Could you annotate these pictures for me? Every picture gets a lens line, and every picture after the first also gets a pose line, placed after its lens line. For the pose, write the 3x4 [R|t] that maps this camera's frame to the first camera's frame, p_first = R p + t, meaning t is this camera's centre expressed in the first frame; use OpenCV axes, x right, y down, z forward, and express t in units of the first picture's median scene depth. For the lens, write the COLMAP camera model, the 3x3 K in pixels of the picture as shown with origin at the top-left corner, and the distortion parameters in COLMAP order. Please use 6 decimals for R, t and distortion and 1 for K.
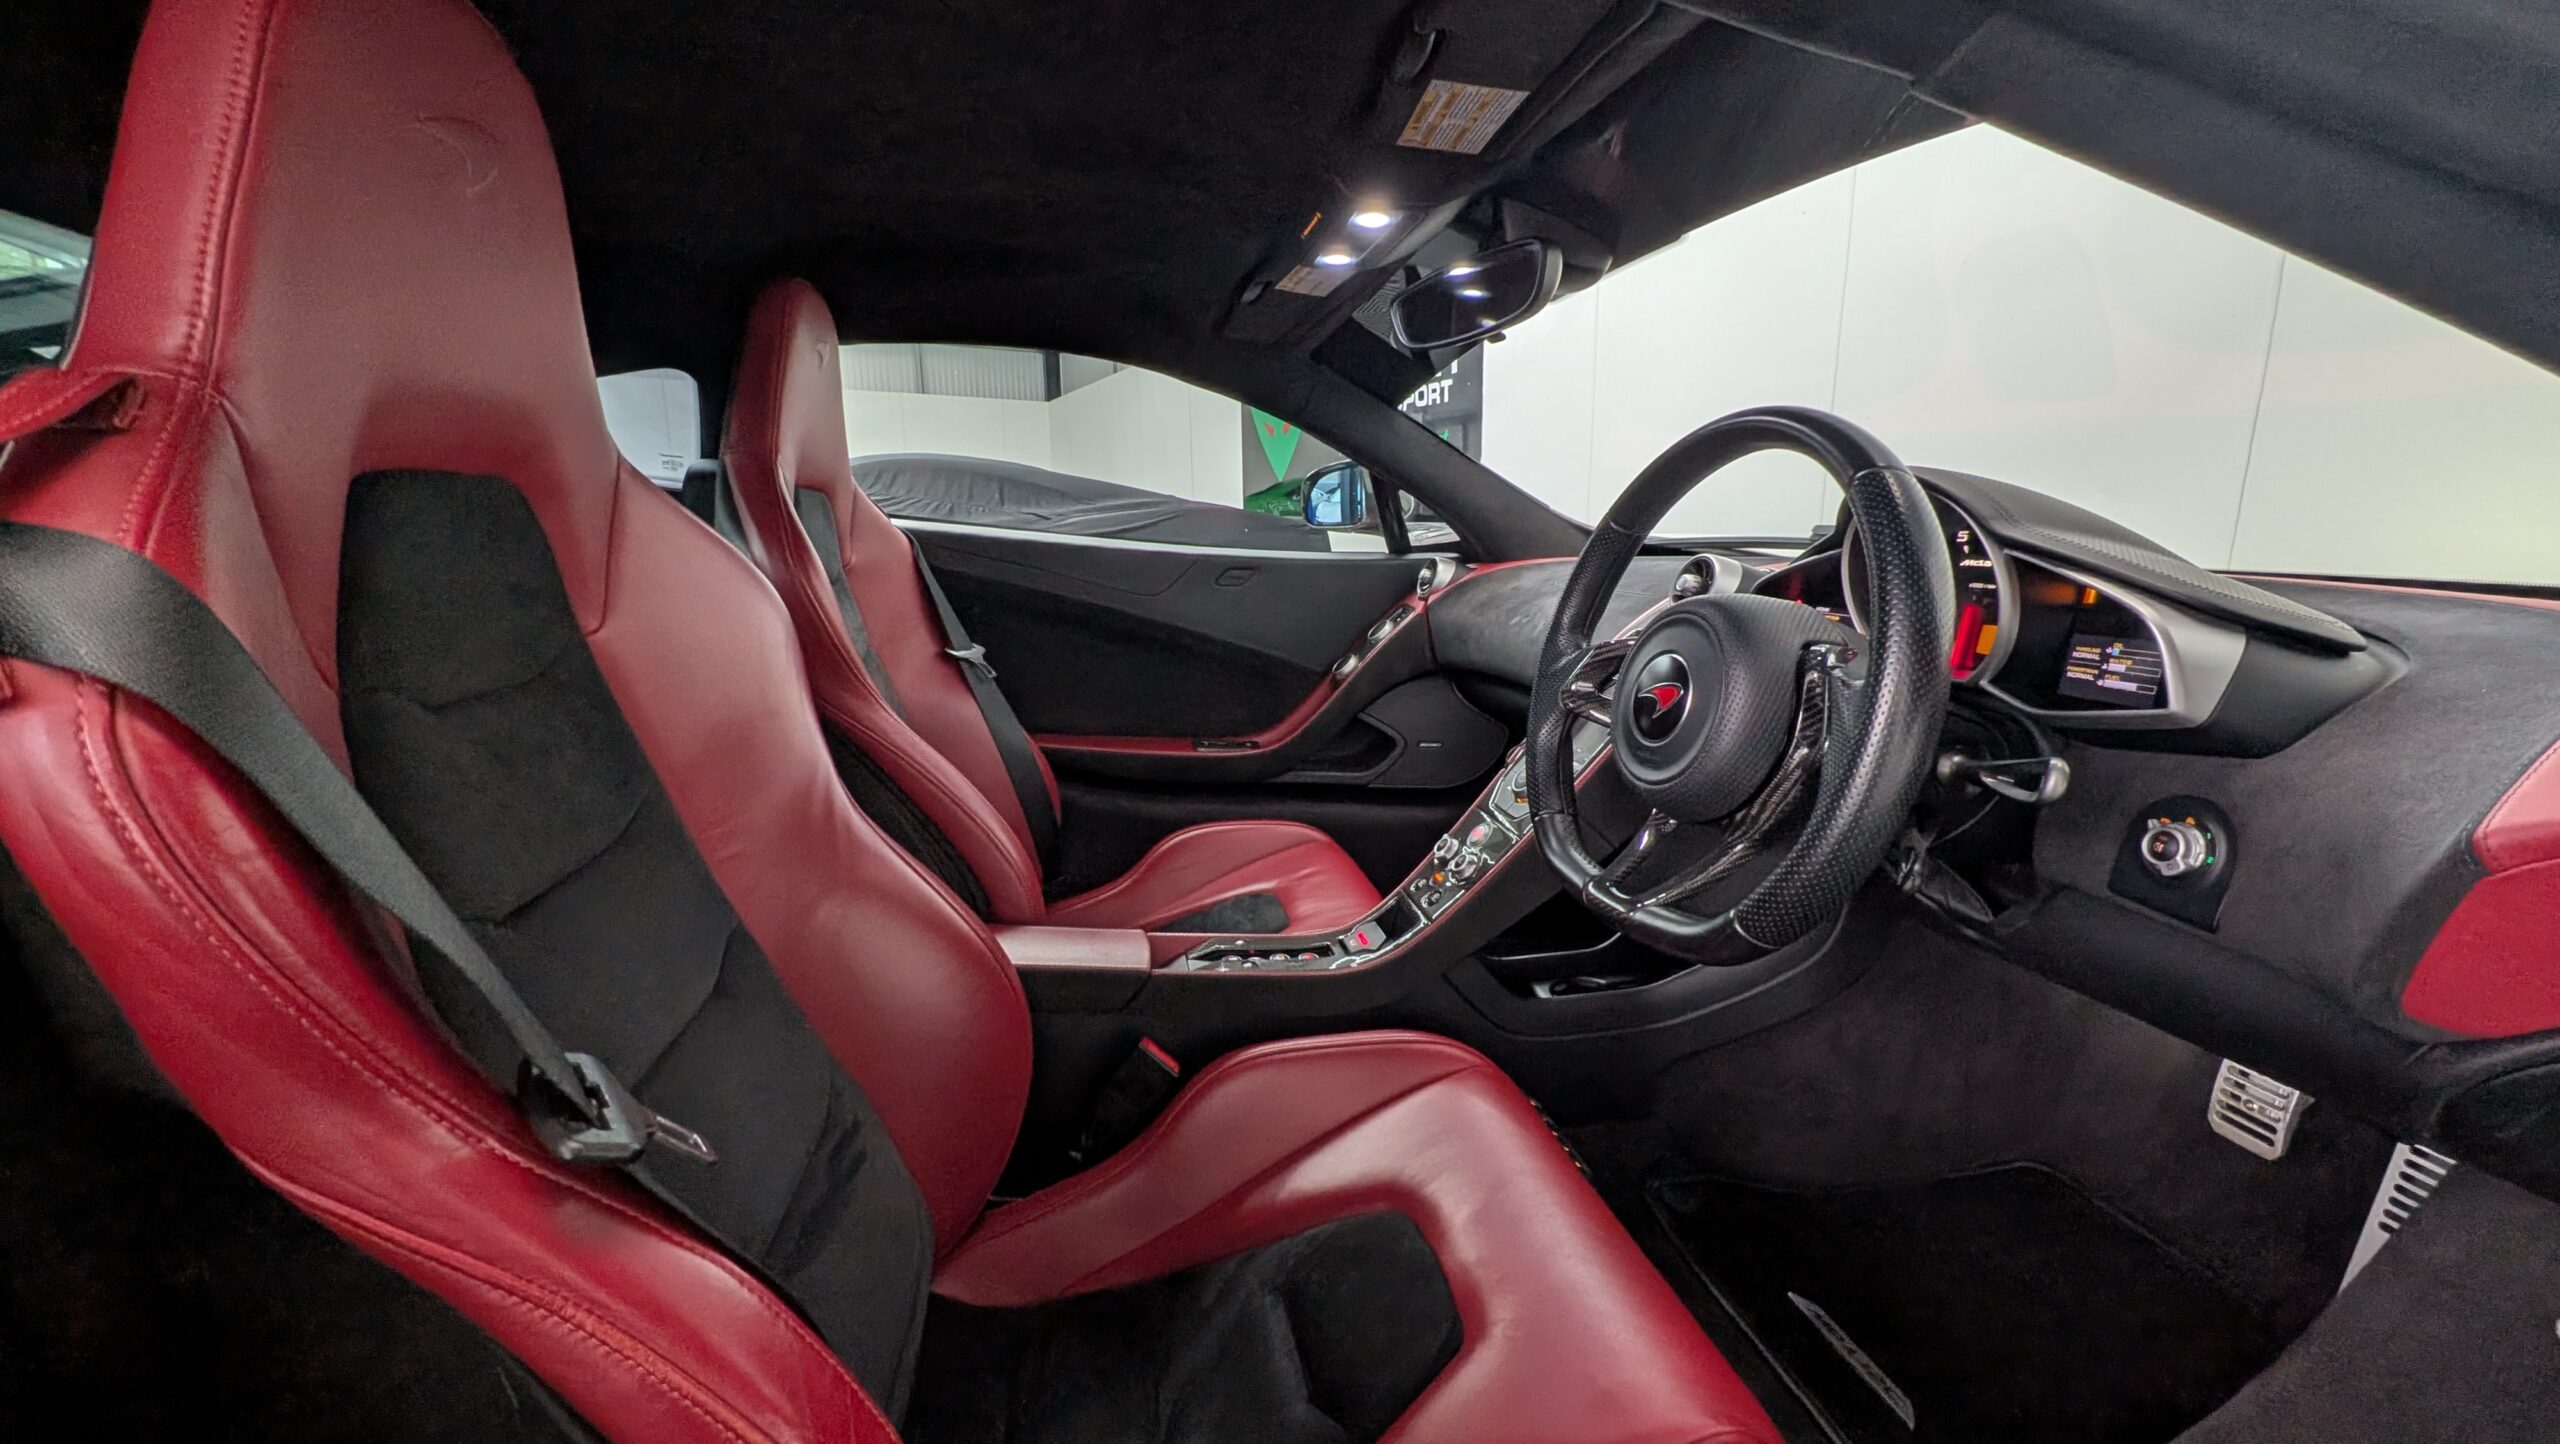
lens RADIAL K [[963.8, 0, 1282.5], [0, 963.8, 726.0], [0, 0, 1]] dist [0.003690, 0.000677]
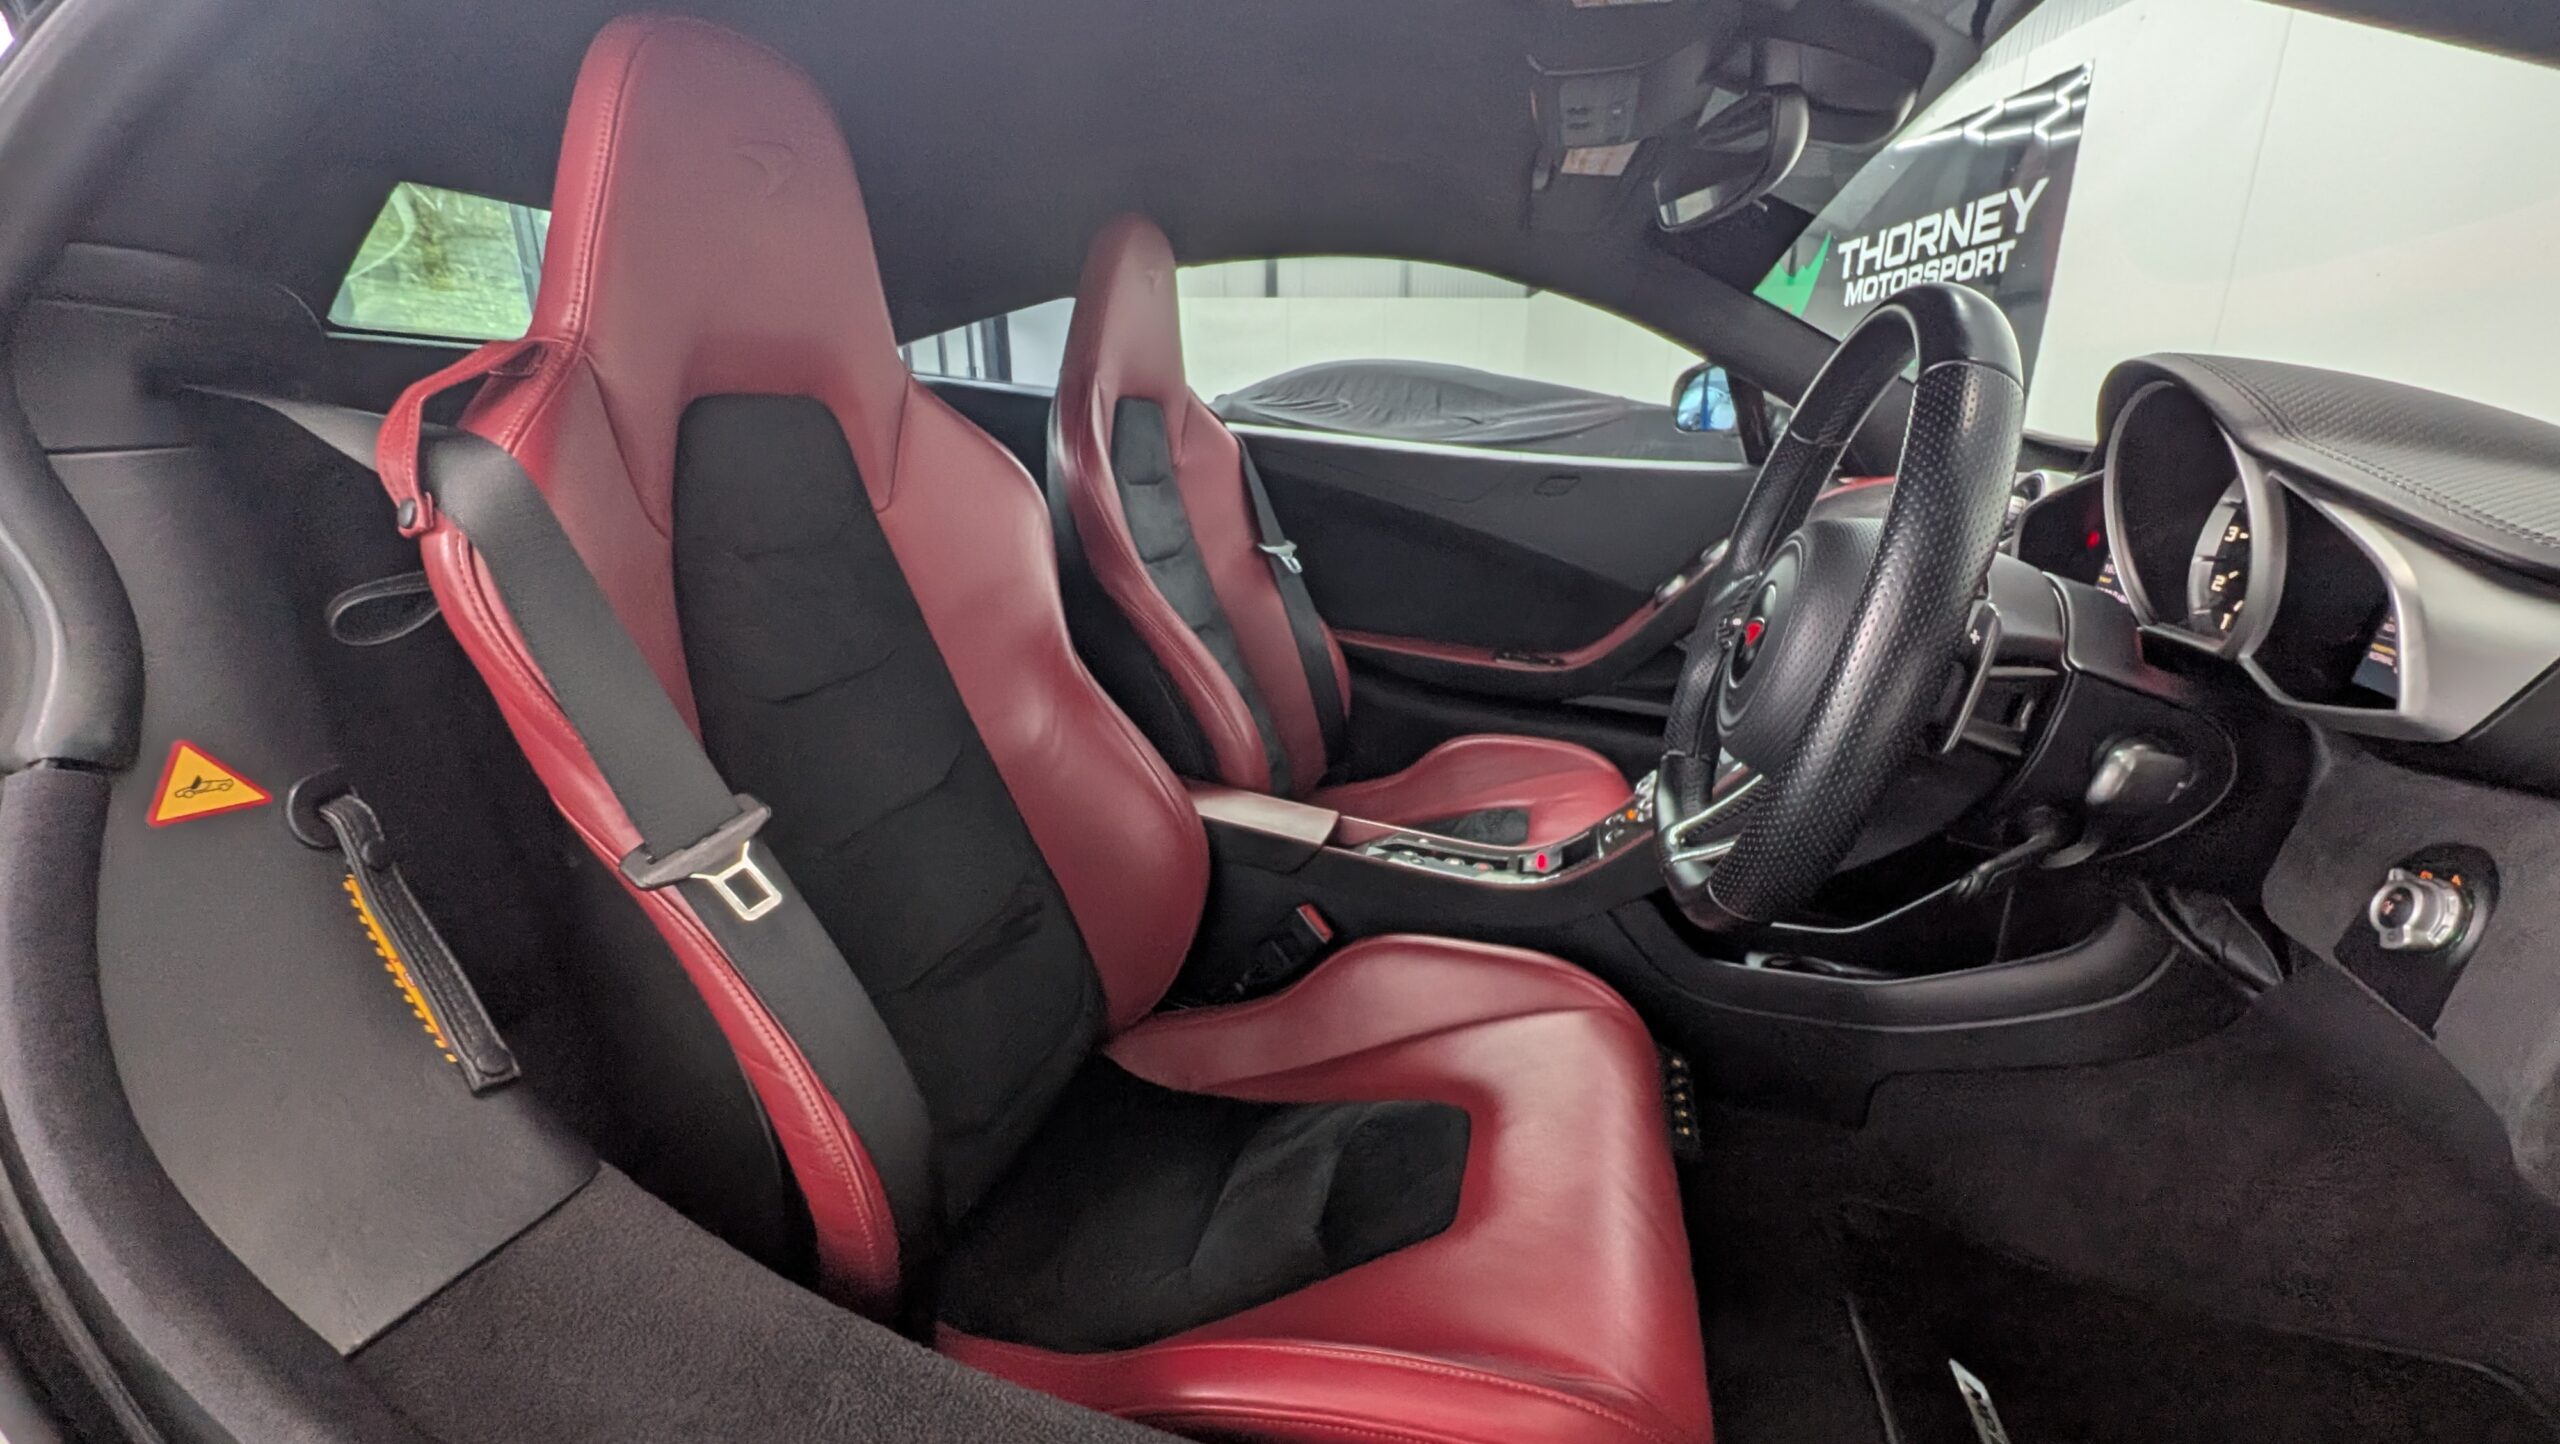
lens RADIAL K [[963.8, 0, 1276.3], [0, 963.8, 729.6], [0, 0, 1]] dist [0.003690, 0.000677]
pose [[0.885554, 0.141122, -0.442582, 0.276976], [-0.097734, 0.988014, 0.119486, -0.004724], [0.454140, -0.062556, 0.888732, 0.007473]]
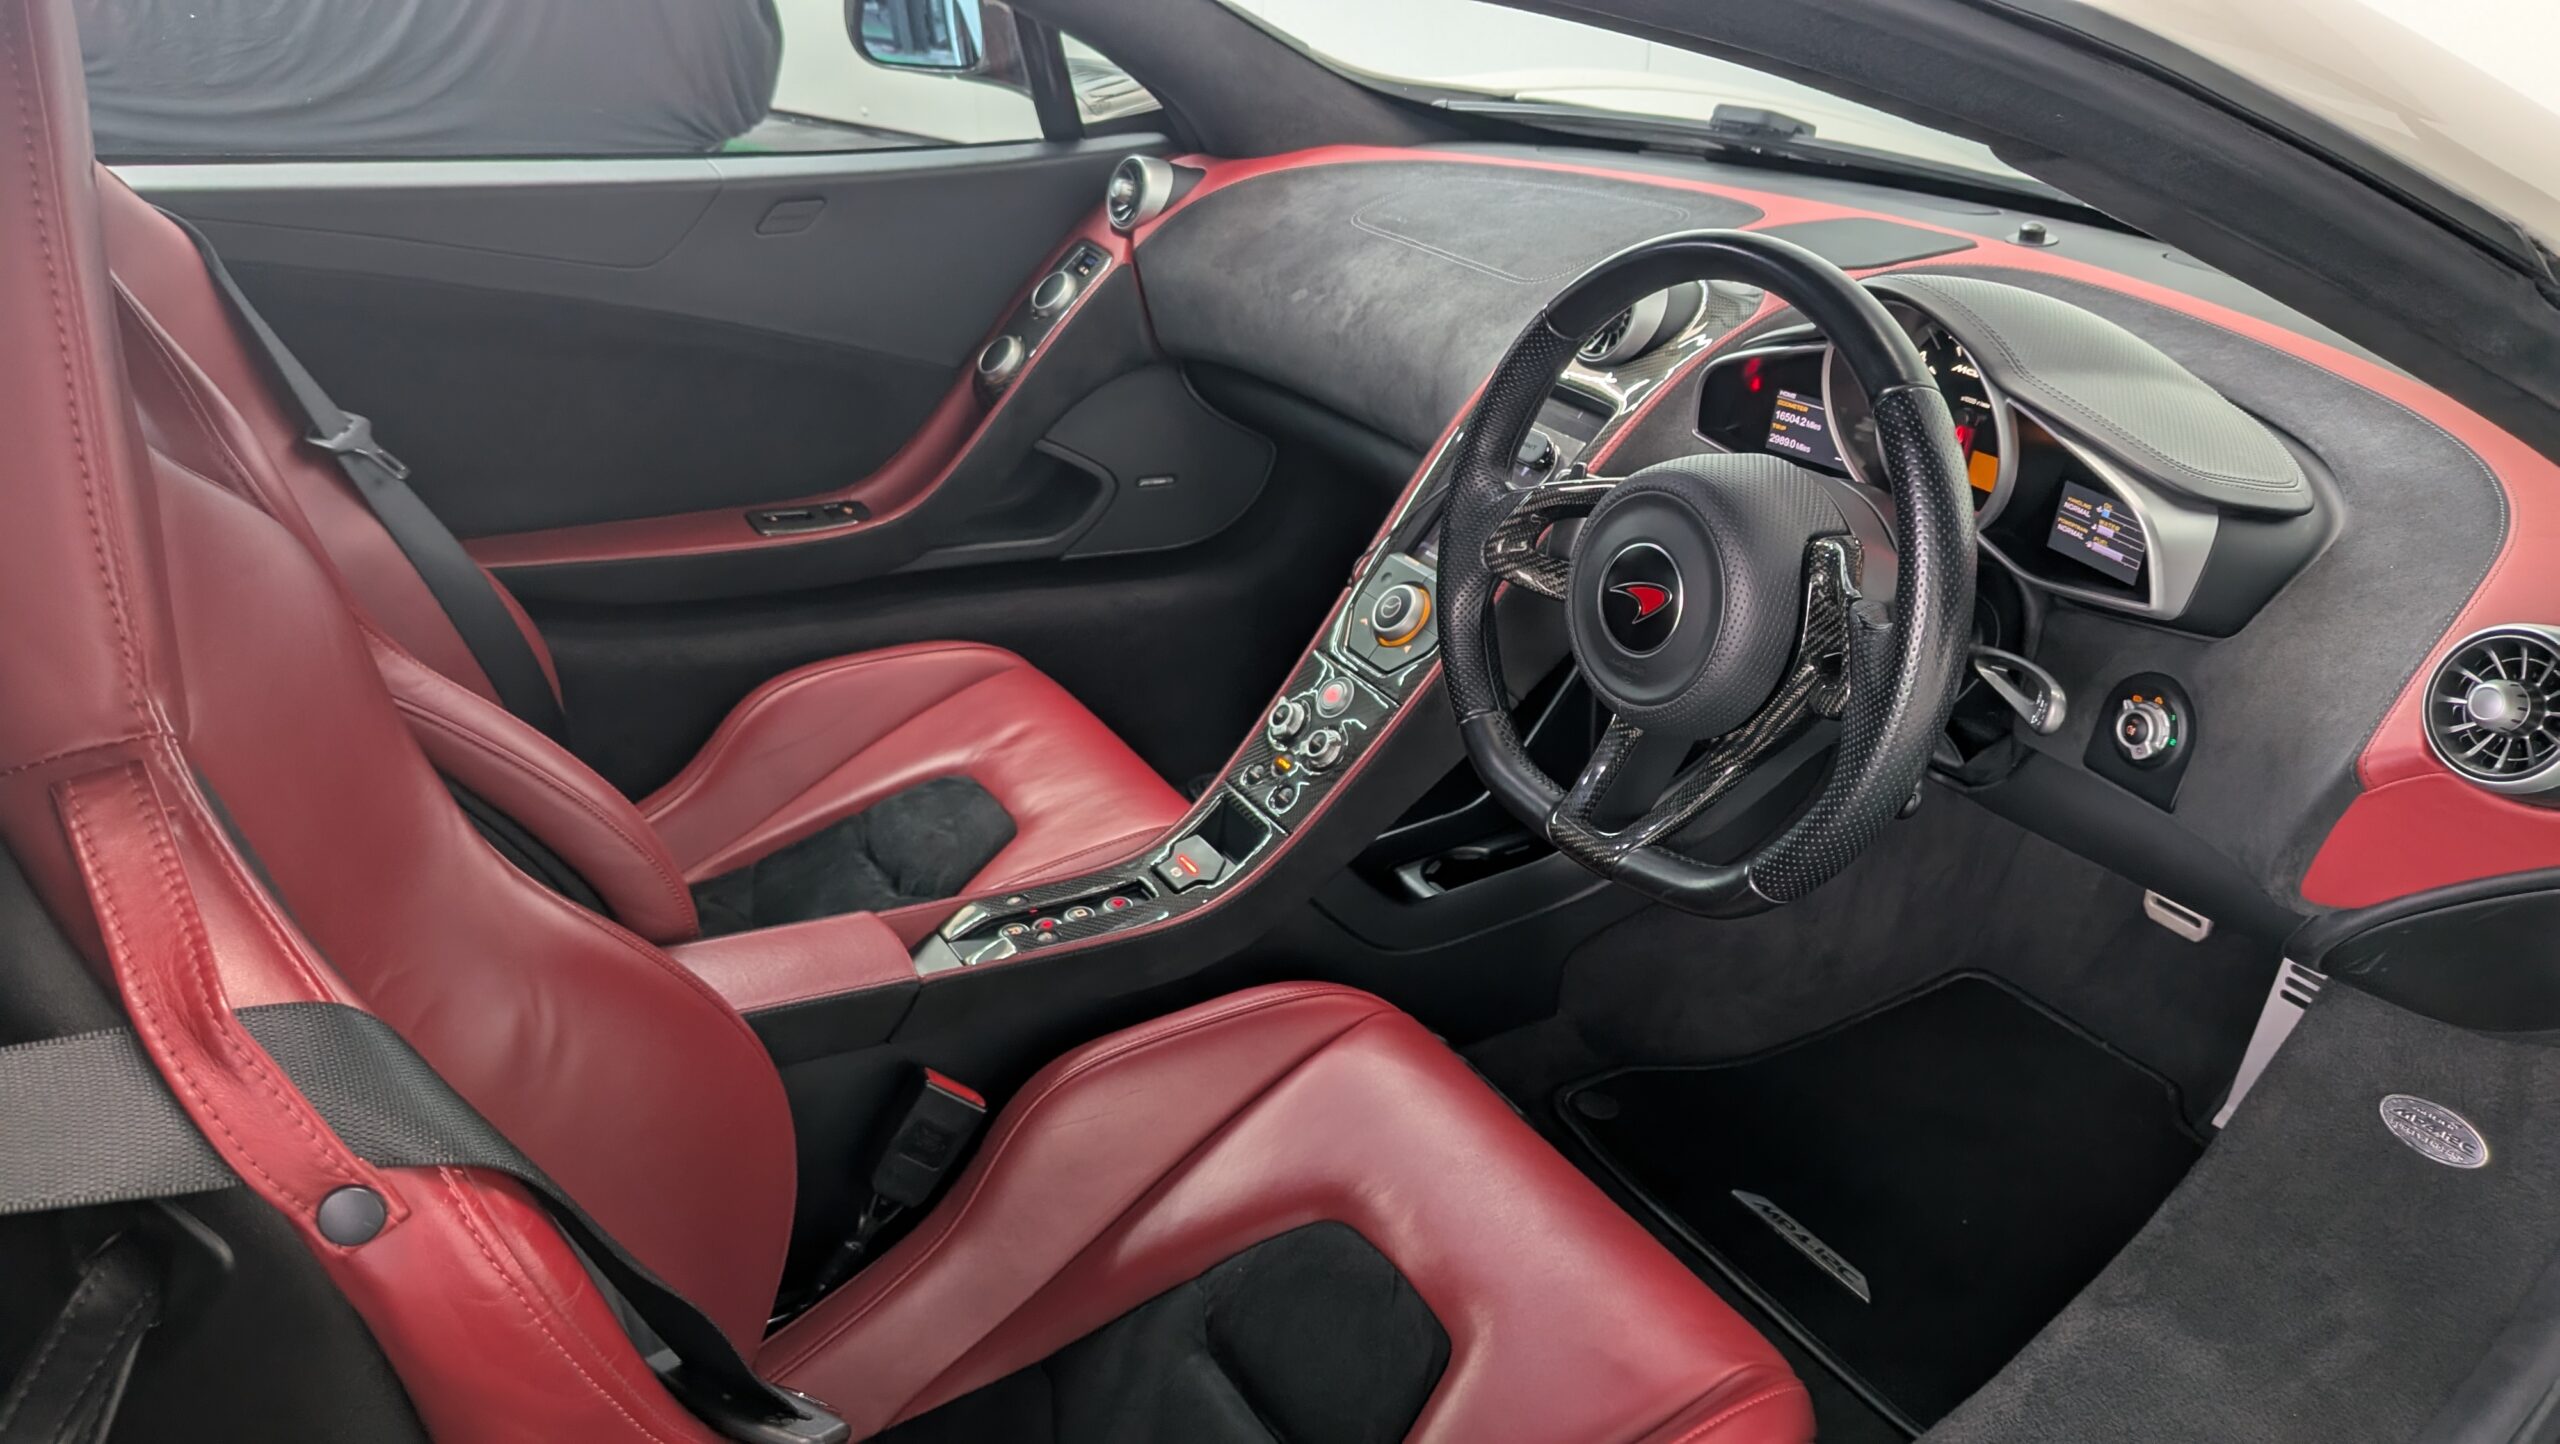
lens RADIAL K [[1852.2, 0, 1292.6], [0, 1852.2, 743.5], [0, 0, 1]] dist [0.048850, -0.093398]
pose [[0.939797, -0.152301, 0.305919, -0.256123], [0.063548, 0.957469, 0.281450, -0.250037], [-0.335773, -0.245066, 0.909505, -0.234423]]
